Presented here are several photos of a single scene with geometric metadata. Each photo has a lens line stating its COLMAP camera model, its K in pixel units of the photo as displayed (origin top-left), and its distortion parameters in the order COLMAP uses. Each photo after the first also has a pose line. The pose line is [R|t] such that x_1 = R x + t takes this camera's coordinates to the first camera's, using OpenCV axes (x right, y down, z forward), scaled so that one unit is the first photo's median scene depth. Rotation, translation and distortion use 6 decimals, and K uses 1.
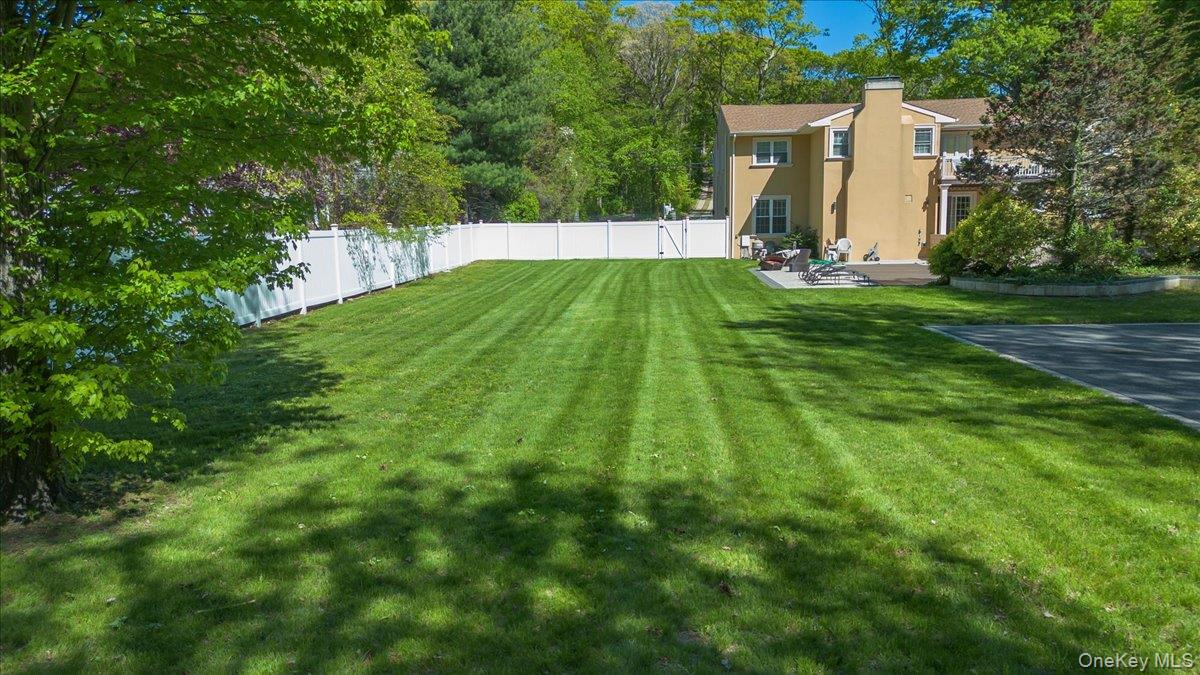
lens RADIAL K [[847.6, 0, 600.0], [0, 847.6, 337.5], [0, 0, 1]] dist [0.066533, 0.000119]
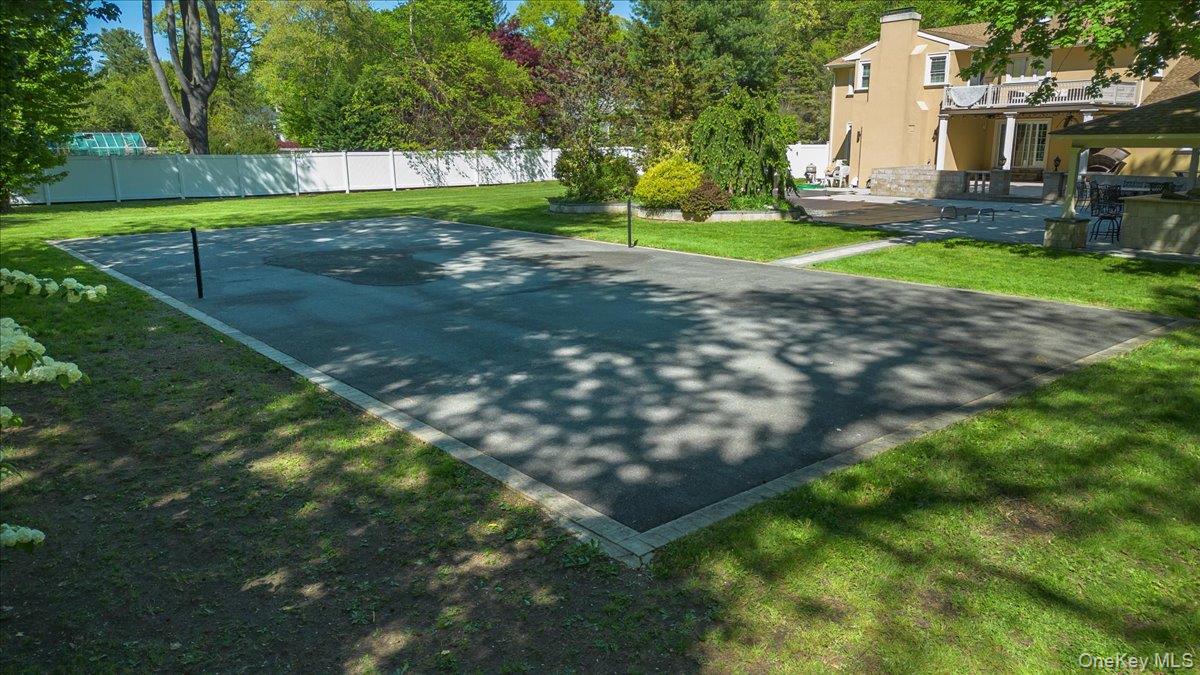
lens RADIAL K [[847.6, 0, 600.0], [0, 847.6, 337.5], [0, 0, 1]] dist [0.066533, 0.000119]
pose [[0.661019, 0.181880, -0.727993, 0.916467], [-0.101409, 0.982932, 0.153494, -0.035191], [0.743485, -0.027637, 0.668181, 0.020780]]
